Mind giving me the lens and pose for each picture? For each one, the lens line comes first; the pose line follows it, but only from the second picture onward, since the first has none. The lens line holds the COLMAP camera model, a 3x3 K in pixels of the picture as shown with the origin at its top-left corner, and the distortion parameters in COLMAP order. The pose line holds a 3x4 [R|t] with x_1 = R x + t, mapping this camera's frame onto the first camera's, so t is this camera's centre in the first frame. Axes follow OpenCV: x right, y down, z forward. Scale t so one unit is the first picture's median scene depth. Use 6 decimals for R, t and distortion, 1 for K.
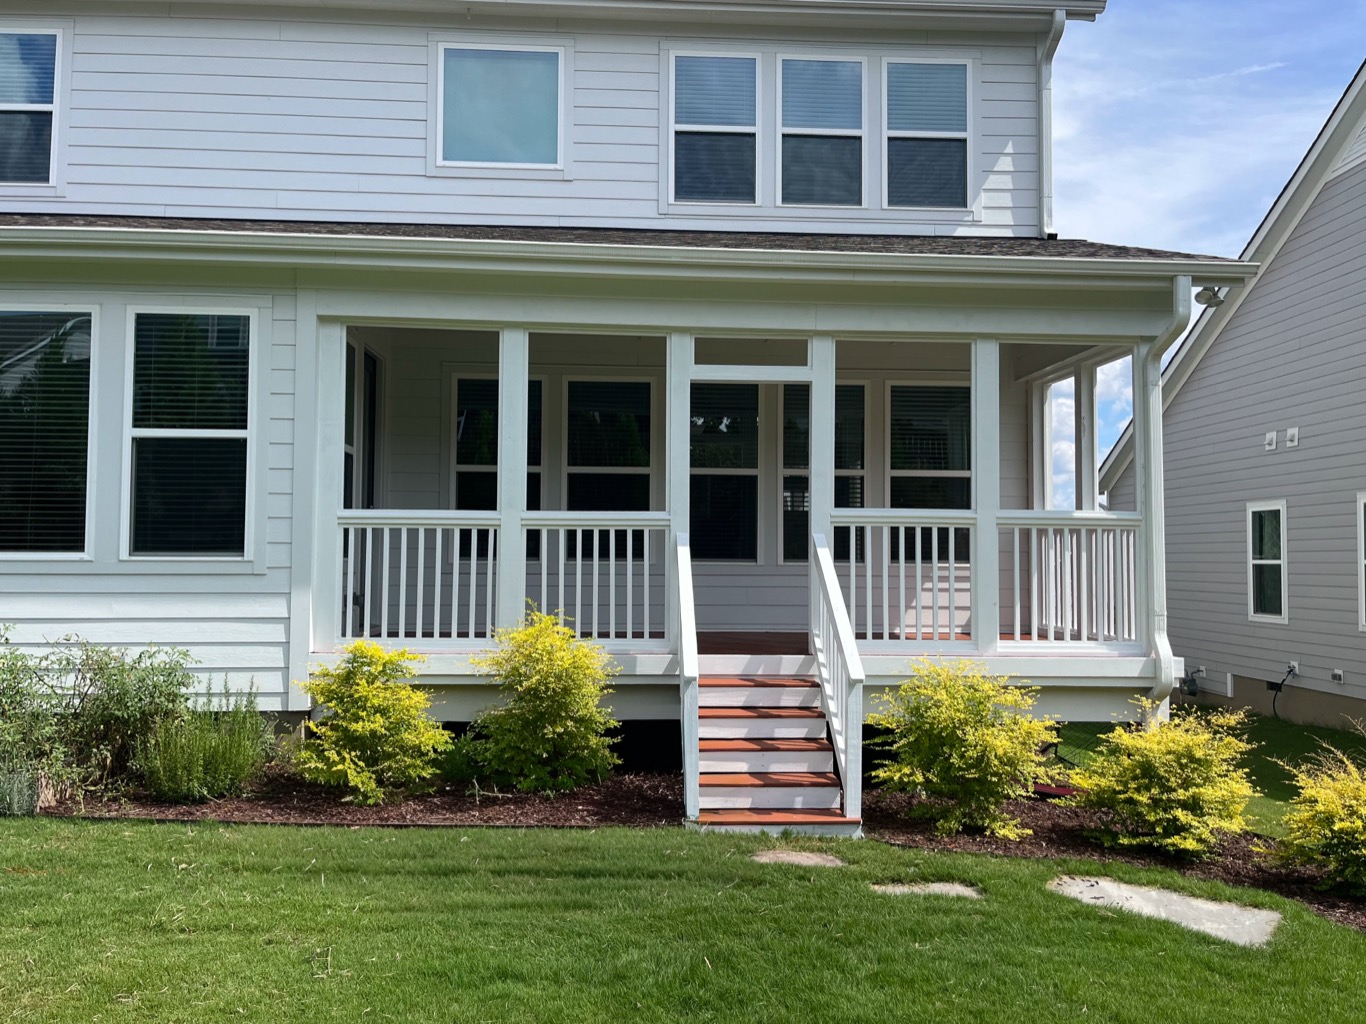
lens RADIAL K [[1062.5, 0, 660.1], [0, 1062.5, 512.5], [0, 0, 1]] dist [0.074133, -0.072926]
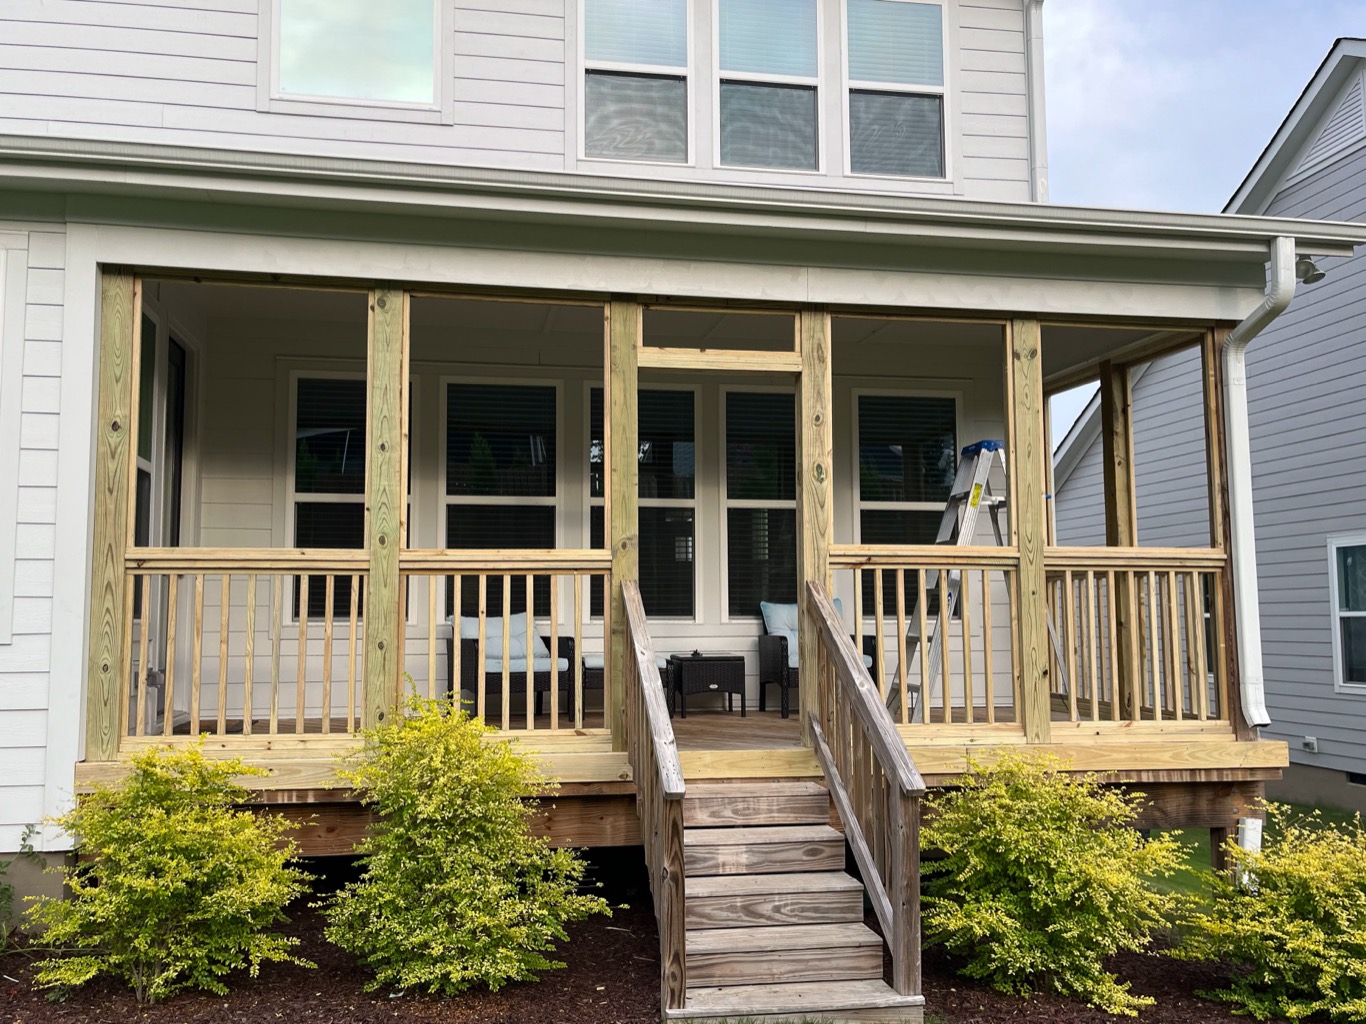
lens RADIAL K [[1154.2, 0, 629.4], [0, 1154.2, 513.5], [0, 0, 1]] dist [0.080575, -0.095548]
pose [[0.994143, 0.000726, 0.108069, -0.056611], [0.004261, 0.998936, -0.045910, 0.009967], [-0.107987, 0.046102, 0.993083, 0.203916]]
